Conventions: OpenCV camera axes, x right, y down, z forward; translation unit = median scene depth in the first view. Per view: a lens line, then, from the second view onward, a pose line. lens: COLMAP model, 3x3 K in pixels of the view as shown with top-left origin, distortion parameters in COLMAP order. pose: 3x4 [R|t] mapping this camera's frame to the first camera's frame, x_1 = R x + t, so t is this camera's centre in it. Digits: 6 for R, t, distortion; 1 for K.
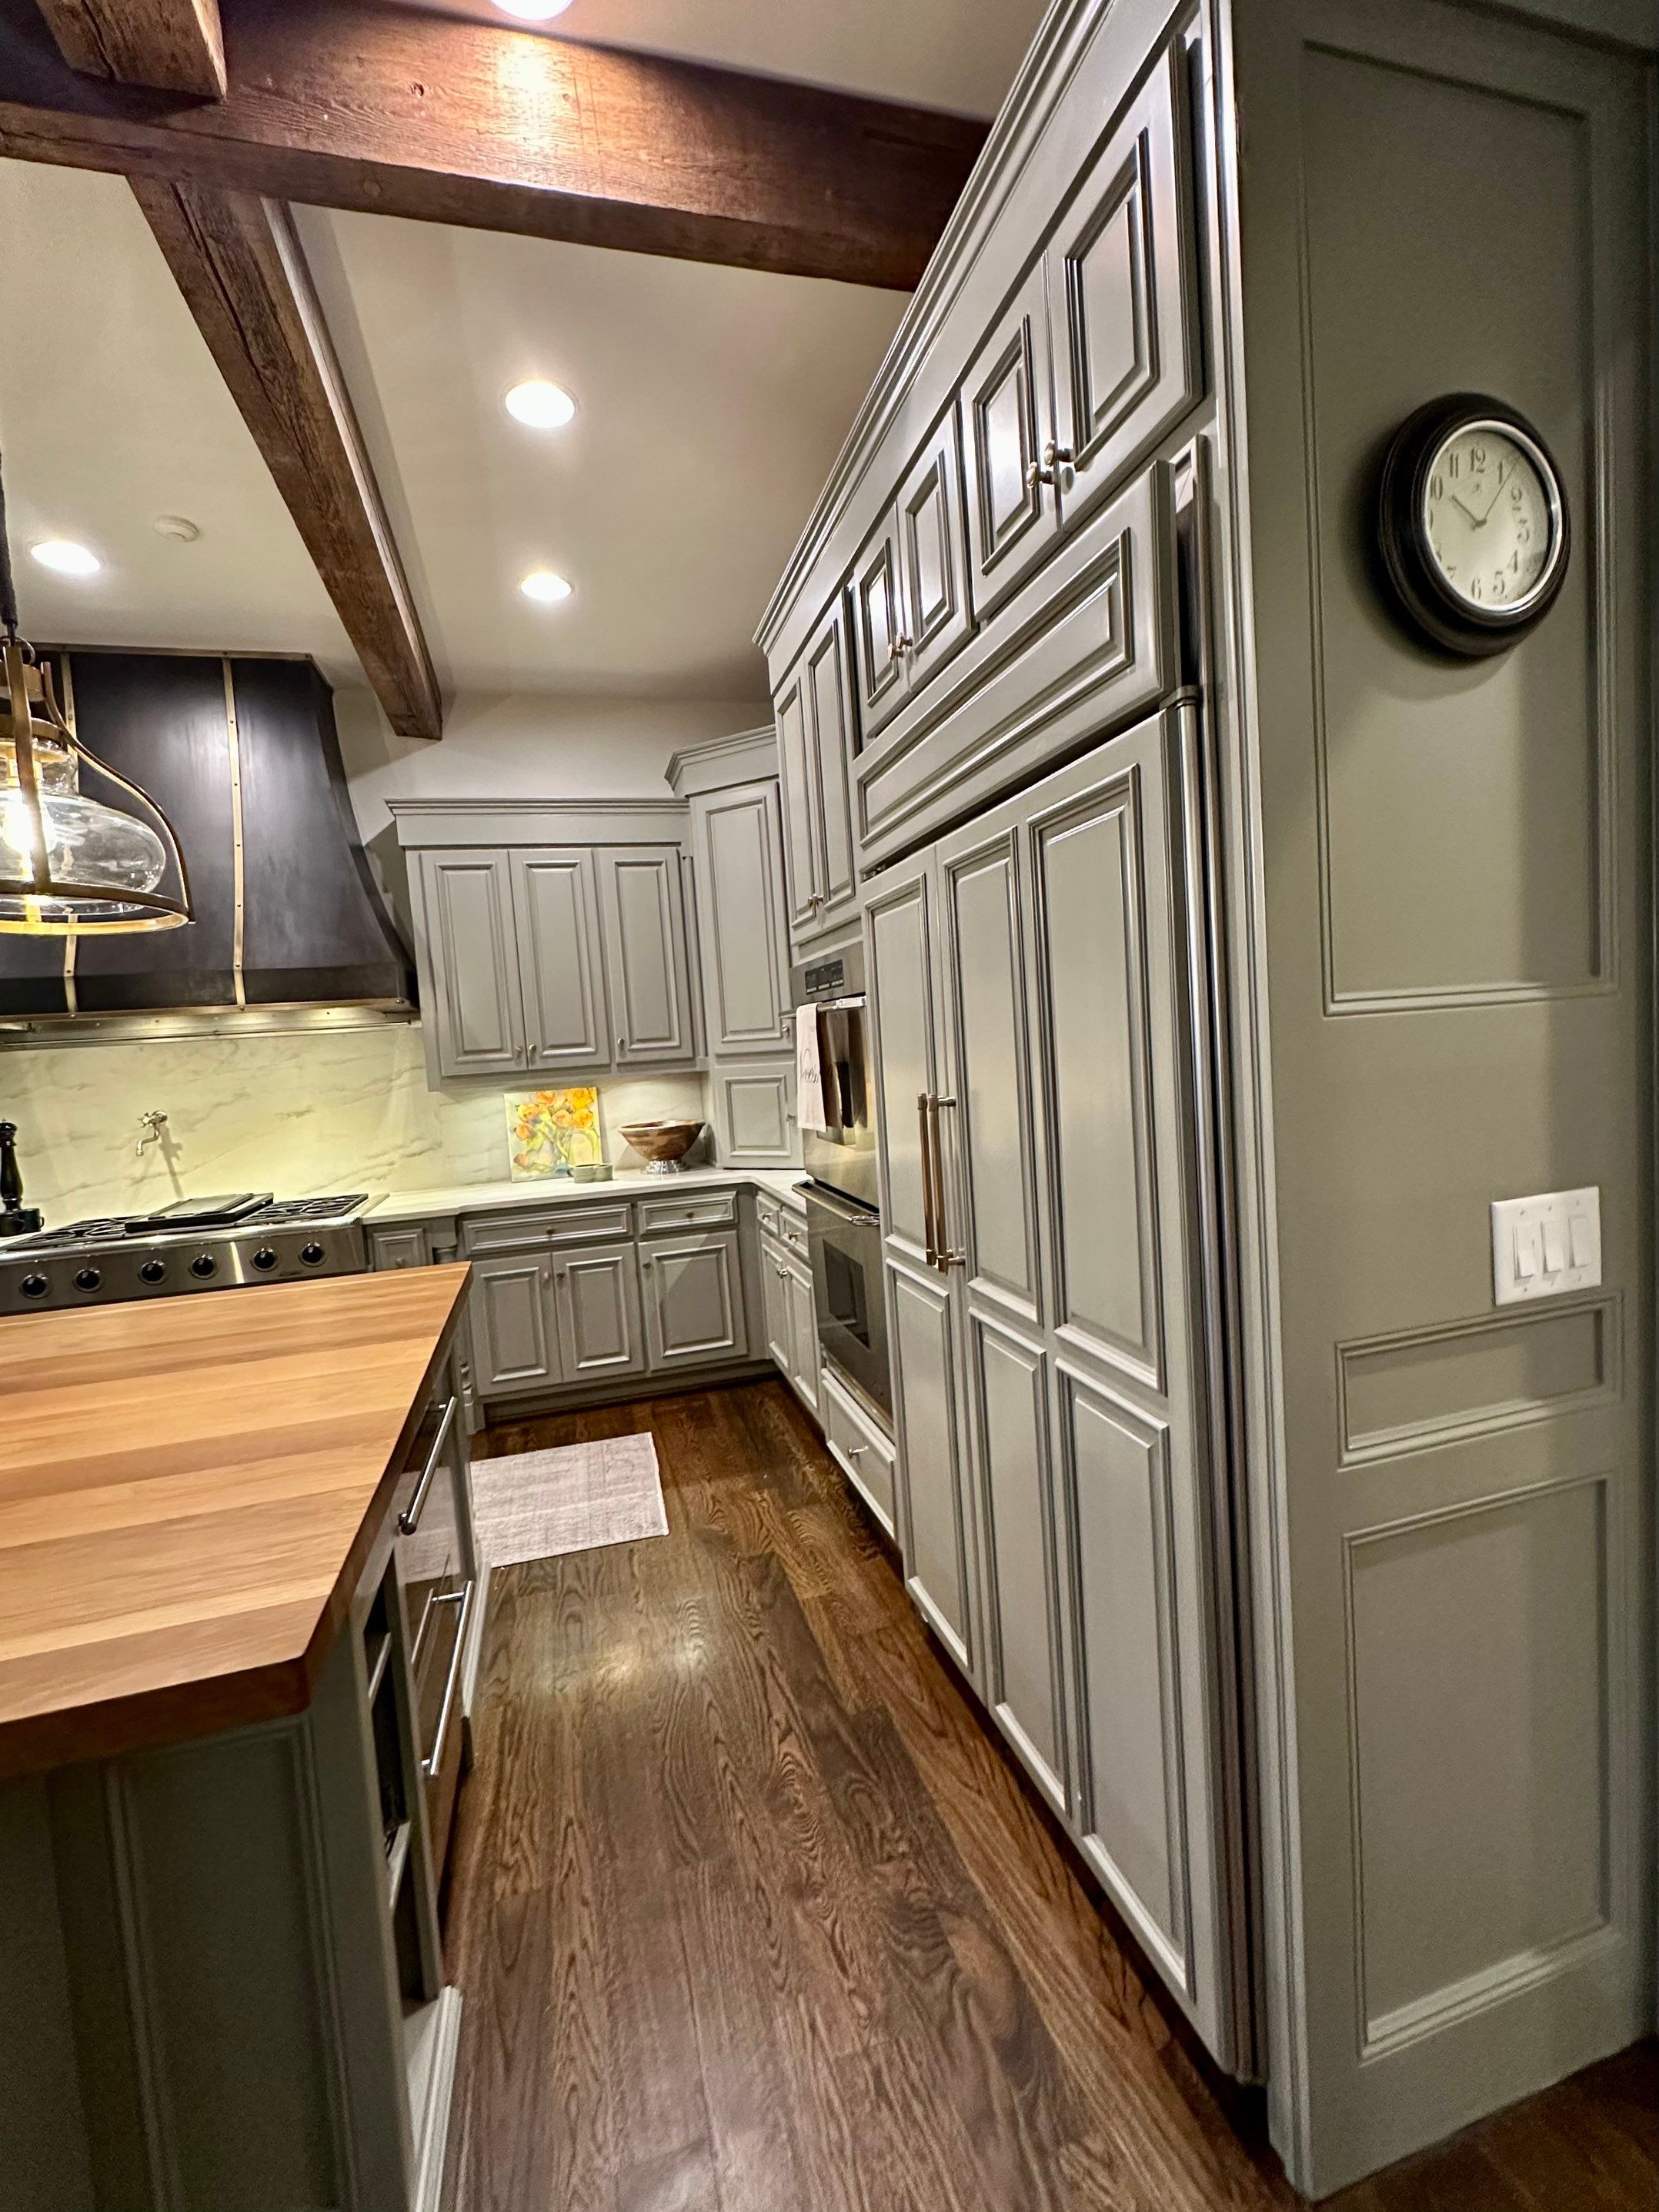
lens RADIAL K [[951.9, 0, 826.3], [0, 951.9, 1104.6], [0, 0, 1]] dist [0.000173, -0.000474]
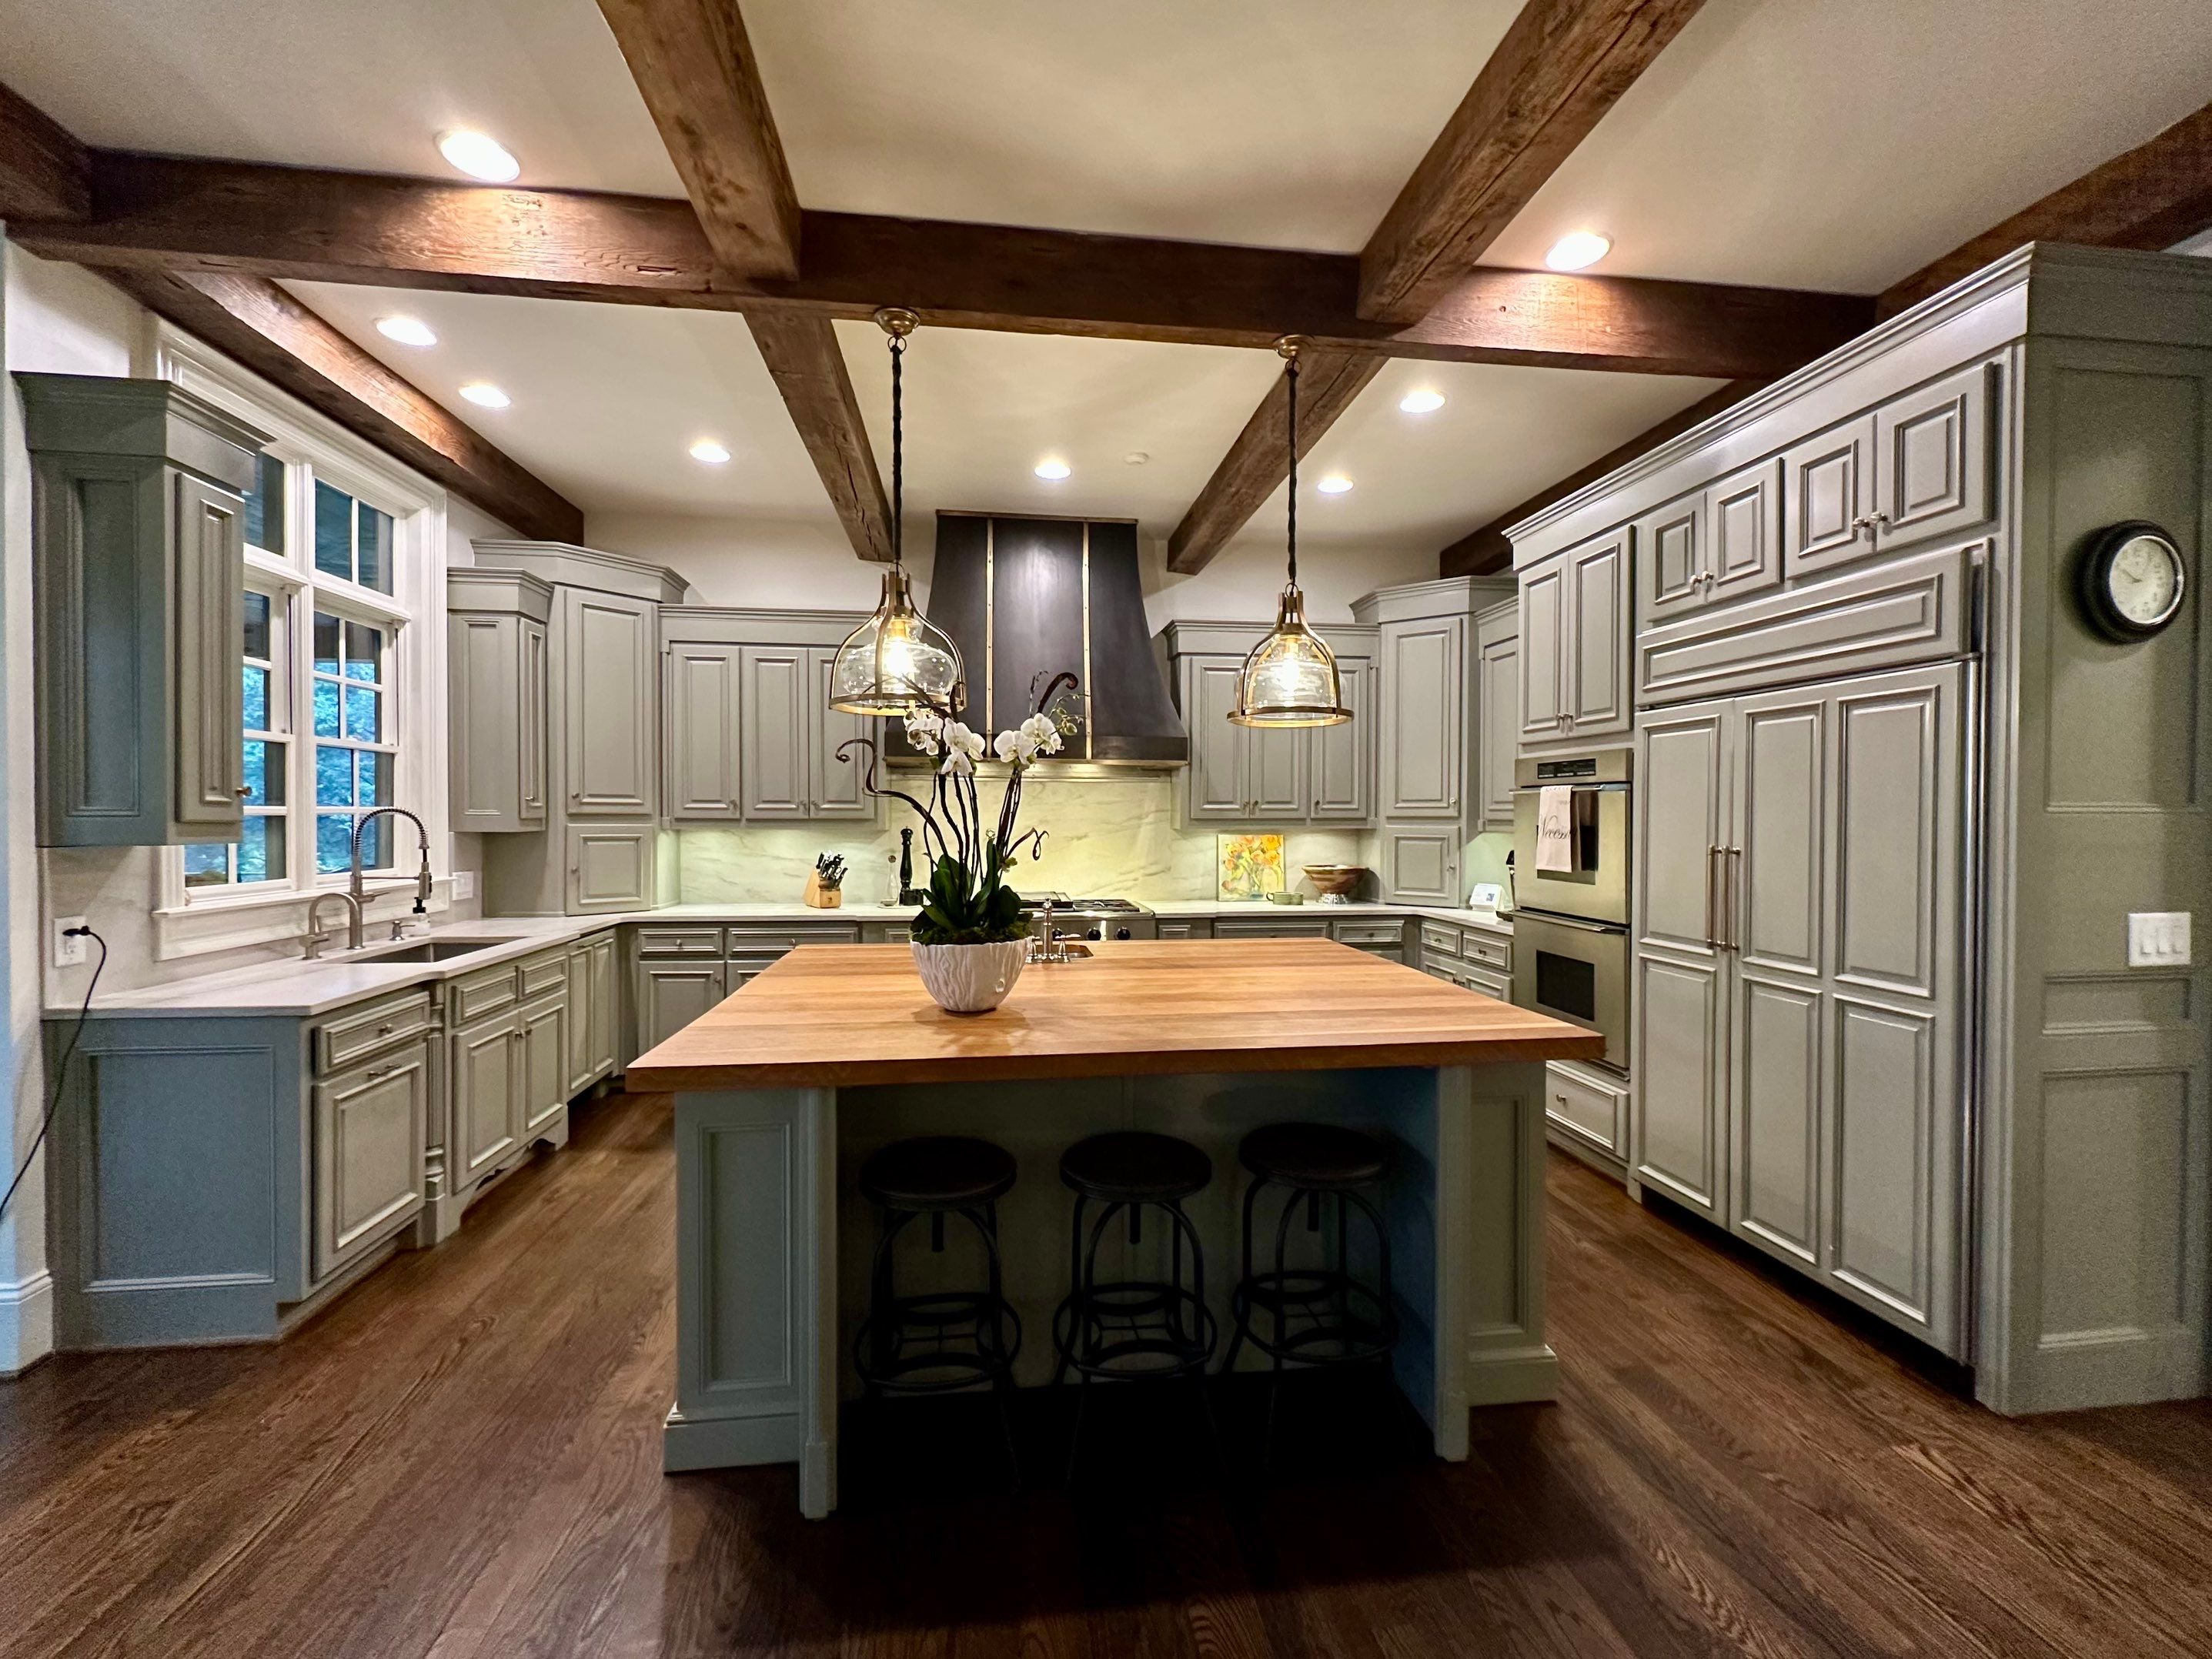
lens RADIAL K [[933.9, 0, 1113.3], [0, 933.9, 829.3], [0, 0, 1]] dist [0.001202, -0.000320]
pose [[0.987619, 0.072511, -0.139109, -0.654028], [-0.078916, 0.996034, -0.041085, 0.101449], [0.135579, 0.051554, 0.989424, -0.705540]]
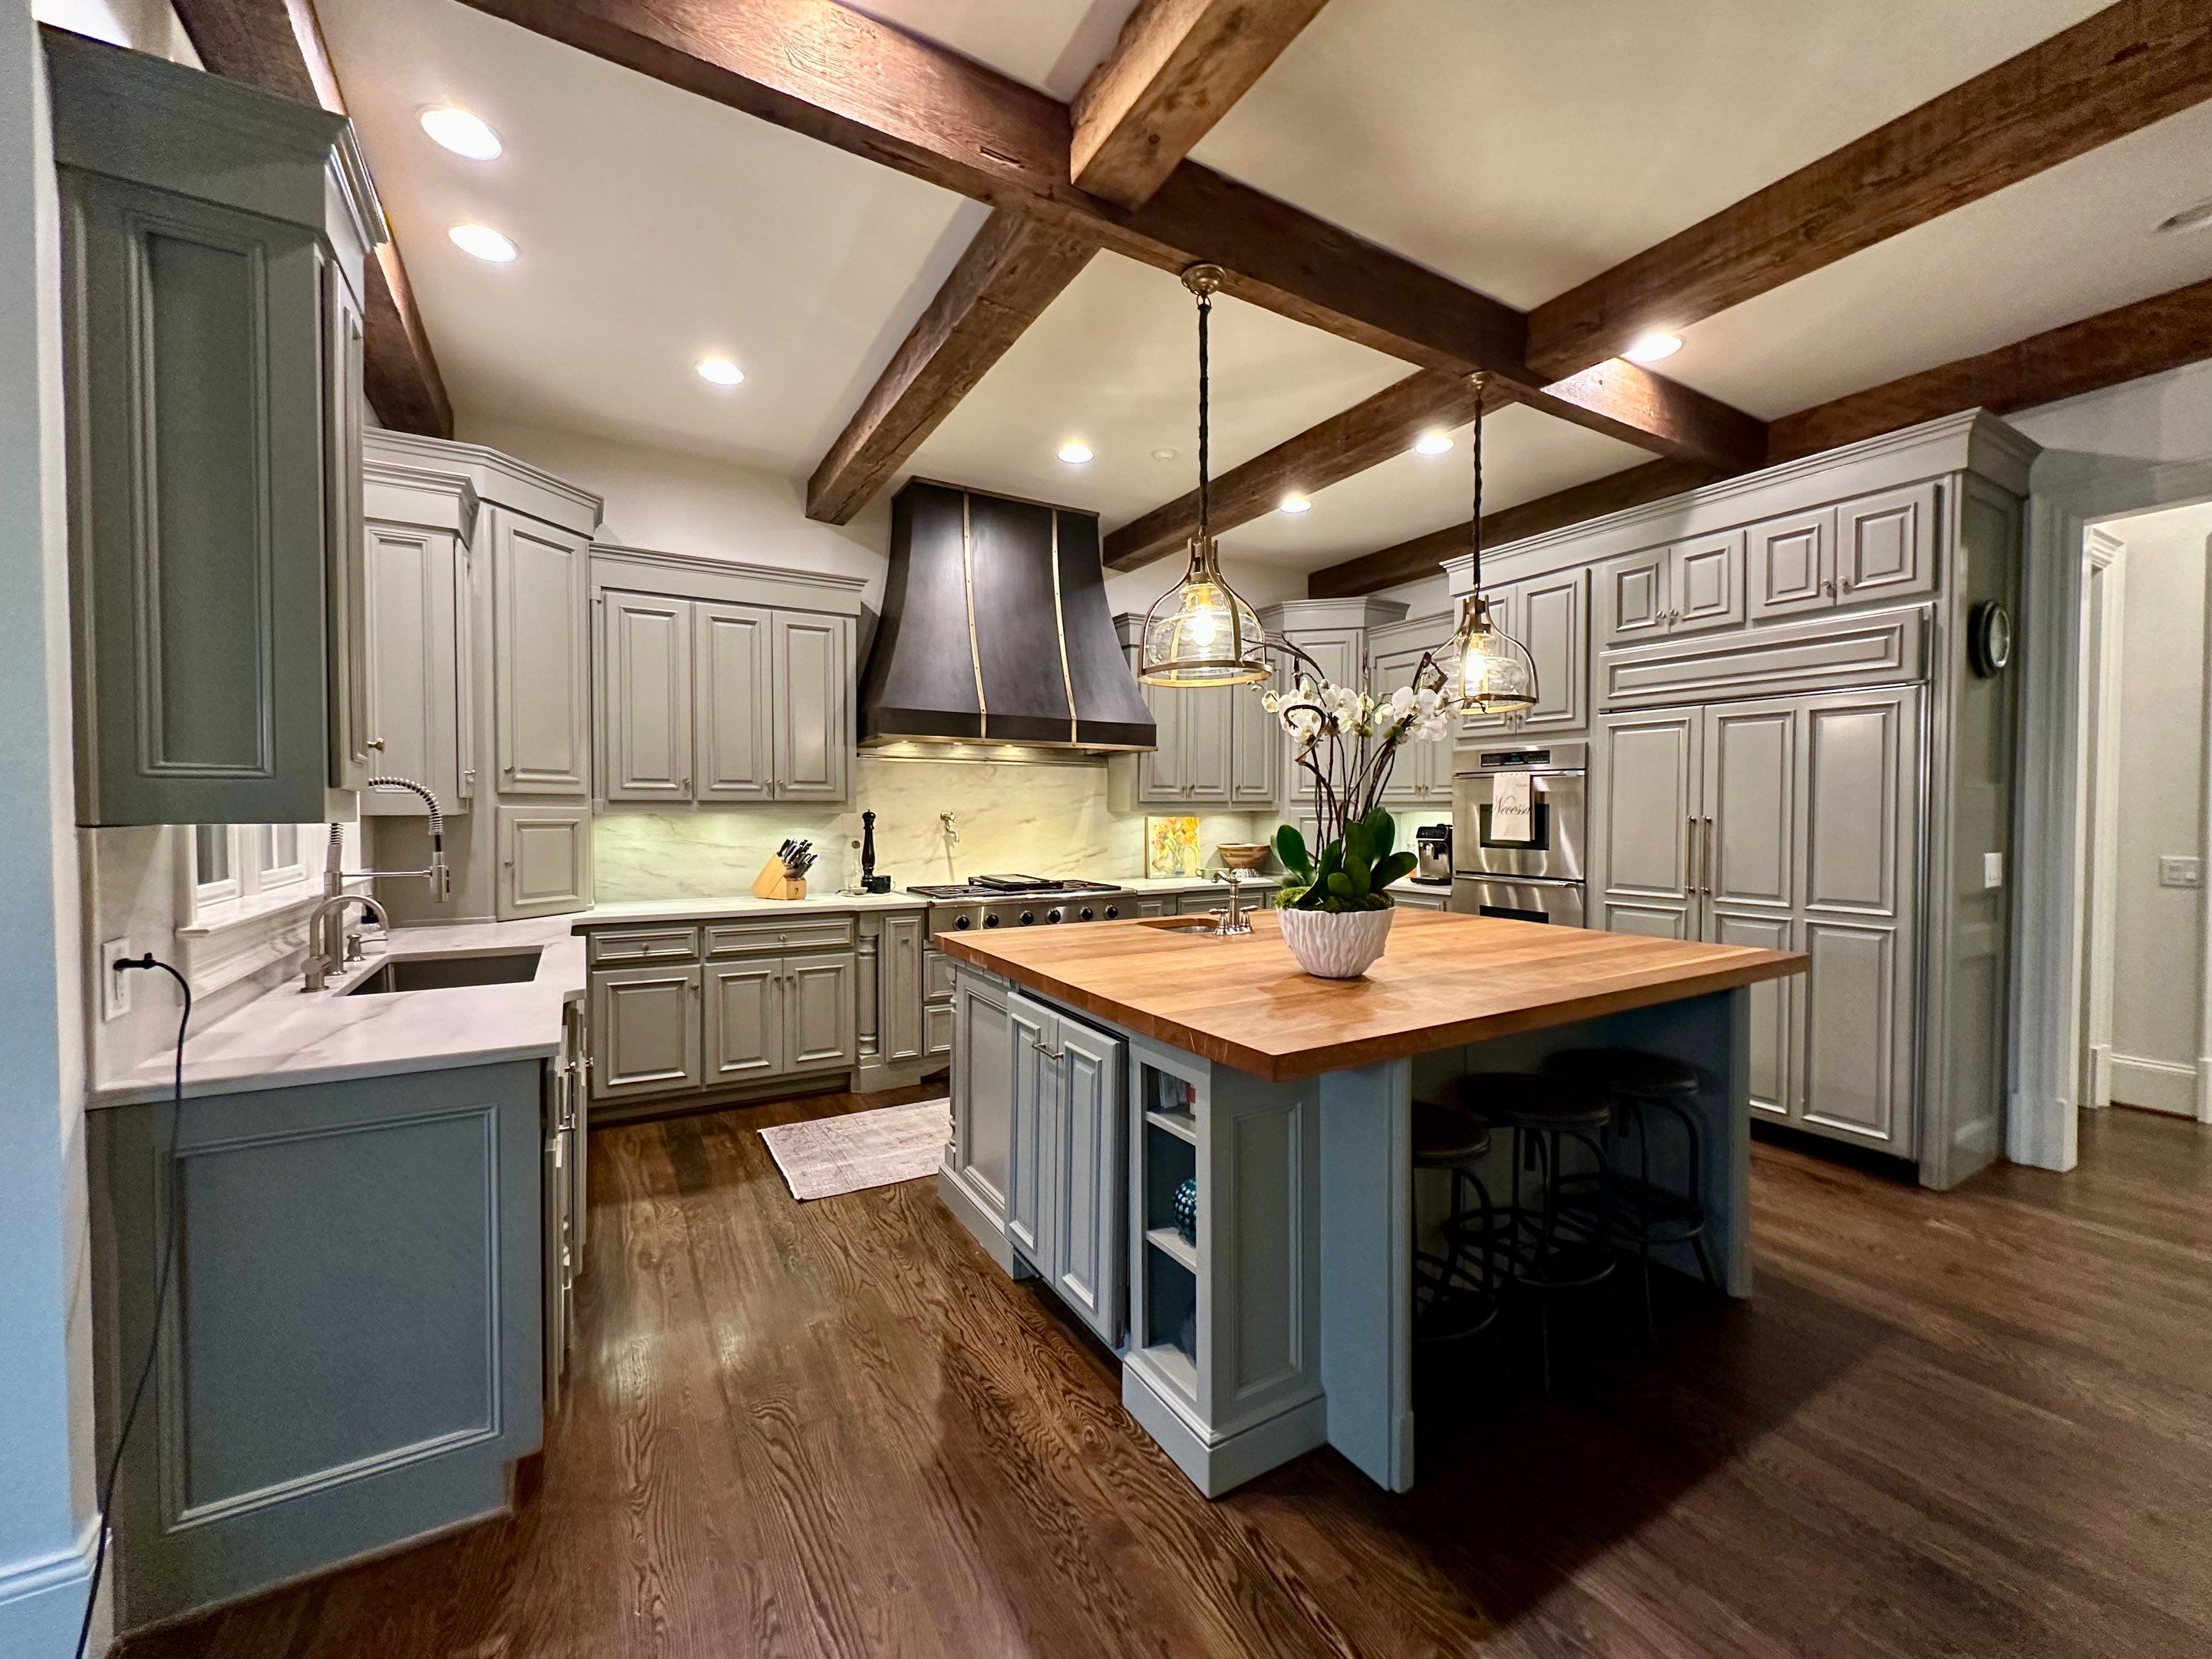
lens RADIAL K [[872.9, 0, 1106.0], [0, 872.9, 829.5], [0, 0, 1]] dist [-0.000090, 0.000240]
pose [[0.964504, 0.061753, 0.256746, -1.598874], [-0.048530, 0.997163, -0.057531, 0.187720], [-0.259570, 0.043029, 0.964765, -0.566090]]
